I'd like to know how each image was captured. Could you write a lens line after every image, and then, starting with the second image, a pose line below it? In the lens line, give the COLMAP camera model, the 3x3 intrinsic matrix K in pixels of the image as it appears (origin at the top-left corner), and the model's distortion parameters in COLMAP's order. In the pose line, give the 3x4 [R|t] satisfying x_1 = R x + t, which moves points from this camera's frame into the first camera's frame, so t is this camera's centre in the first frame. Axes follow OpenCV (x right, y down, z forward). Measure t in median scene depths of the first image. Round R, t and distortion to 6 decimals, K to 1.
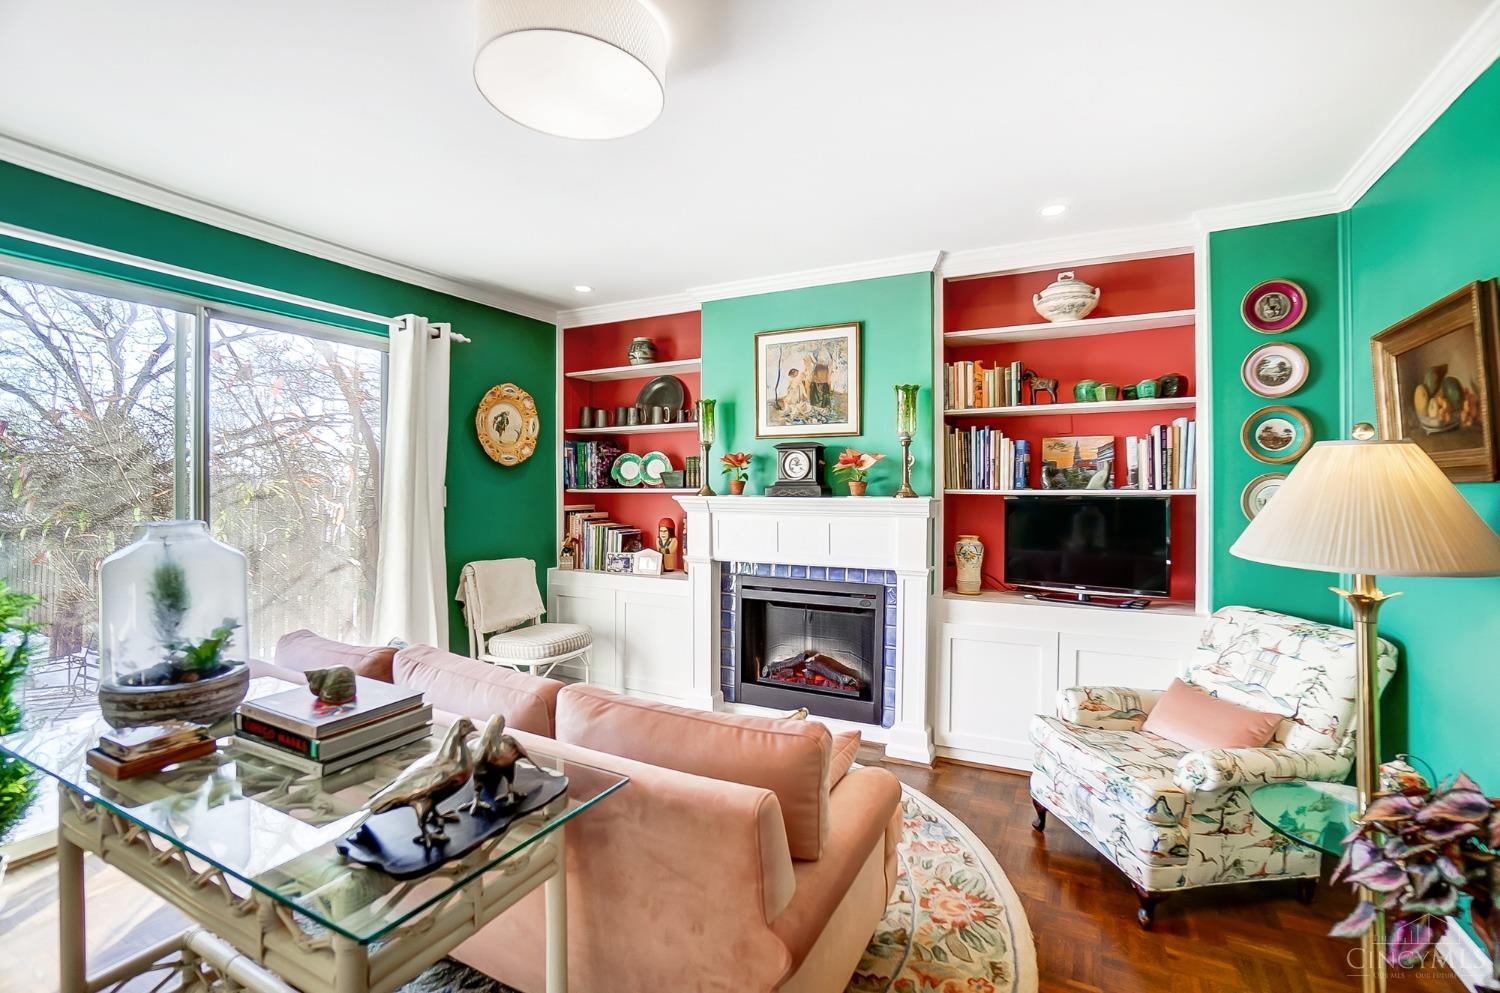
lens RADIAL K [[662.0, 0, 750.0], [0, 662.0, 496.5], [0, 0, 1]] dist [-0.065864, 0.022893]
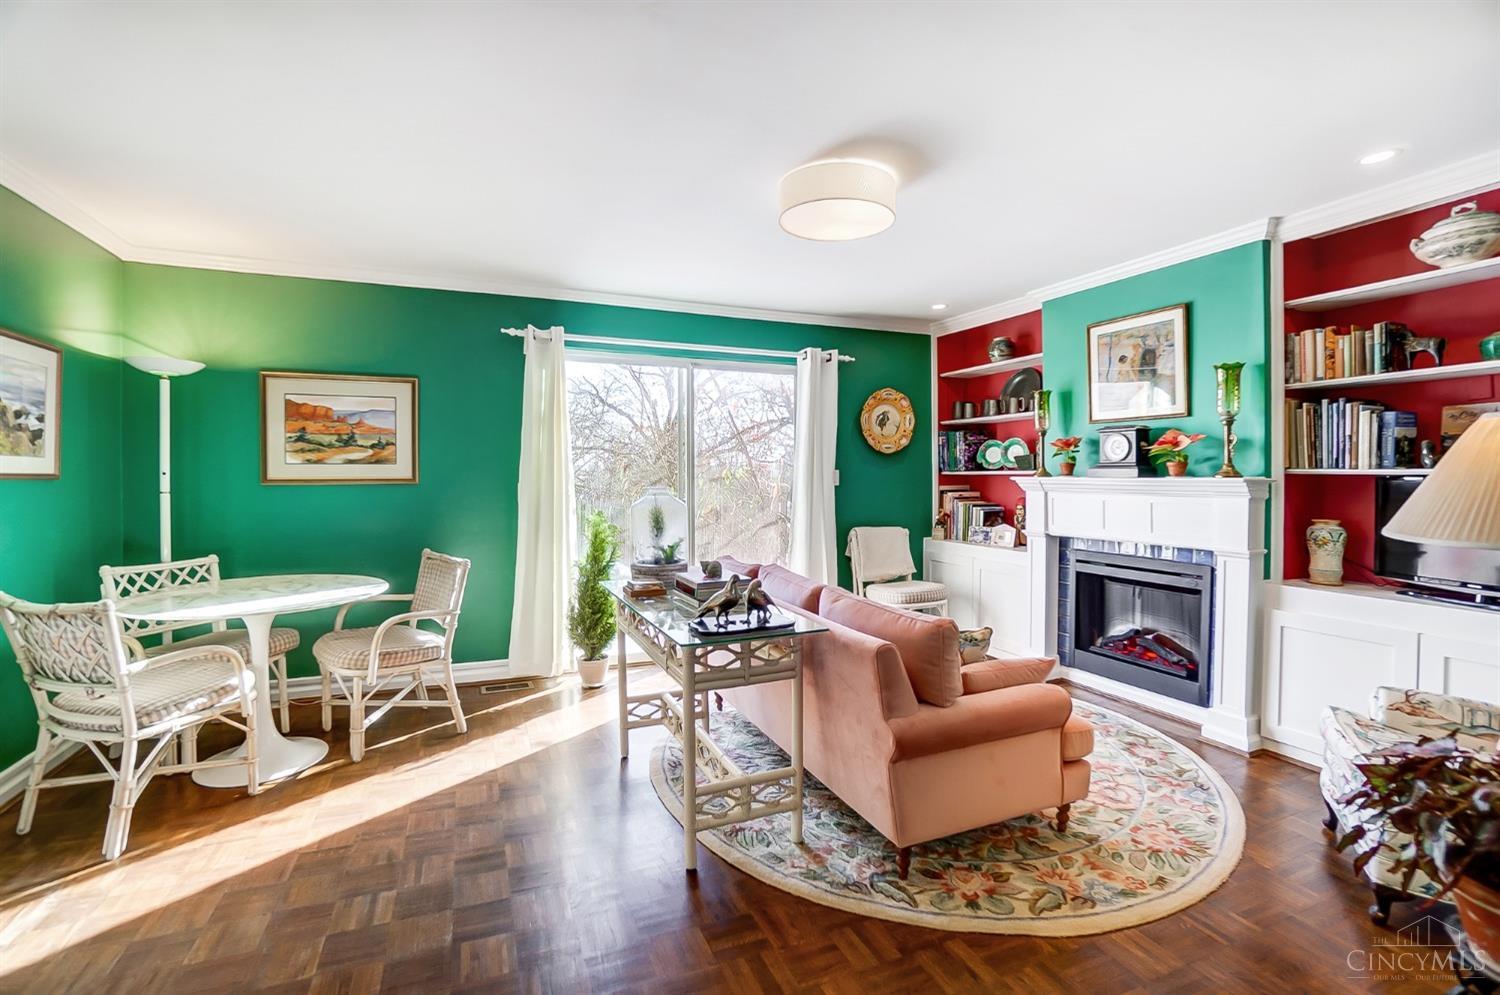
lens RADIAL K [[662.0, 0, 750.0], [0, 662.0, 497.5], [0, 0, 1]] dist [-0.065864, 0.022893]
pose [[0.774383, 0.017329, -0.632479, 0.255647], [-0.002317, 0.999696, 0.024554, 0.008178], [0.632712, -0.017549, 0.774188, -0.171643]]
